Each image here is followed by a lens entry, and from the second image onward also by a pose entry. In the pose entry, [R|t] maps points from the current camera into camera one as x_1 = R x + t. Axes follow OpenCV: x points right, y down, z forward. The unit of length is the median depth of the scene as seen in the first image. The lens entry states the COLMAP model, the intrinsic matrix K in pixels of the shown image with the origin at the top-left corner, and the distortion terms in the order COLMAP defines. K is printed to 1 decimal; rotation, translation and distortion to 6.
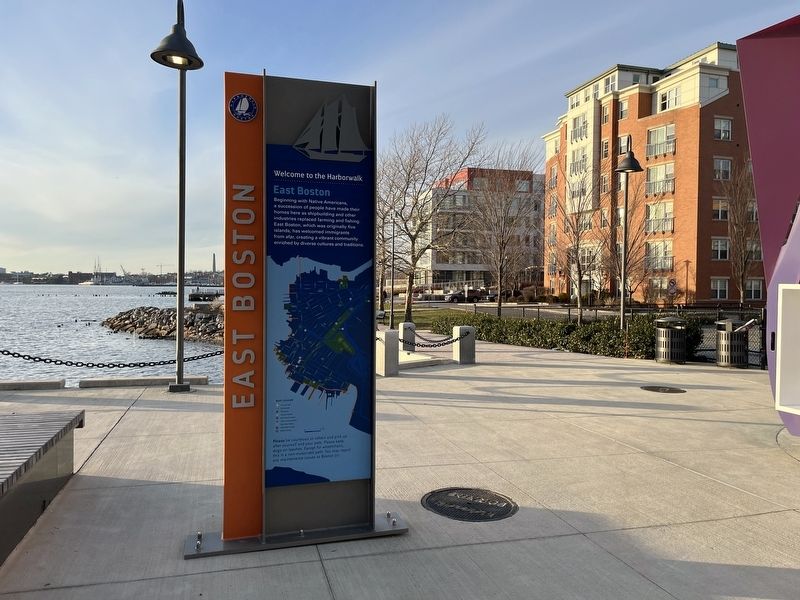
lens RADIAL K [[609.5, 0, 400.2], [0, 609.5, 292.9], [0, 0, 1]] dist [0.086265, -0.111027]
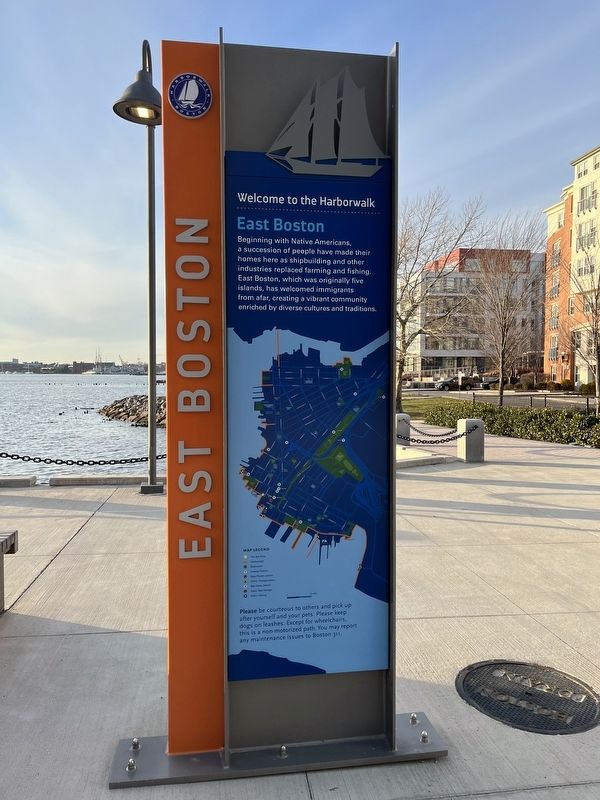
lens RADIAL K [[609.5, 0, 300.0], [0, 609.5, 400.0], [0, 0, 1]] dist [0.086265, -0.111027]
pose [[0.990199, -0.000100, -0.139664, -0.049350], [0.004526, 0.999498, 0.031371, -0.003939], [0.139590, -0.031696, 0.989702, 0.351995]]
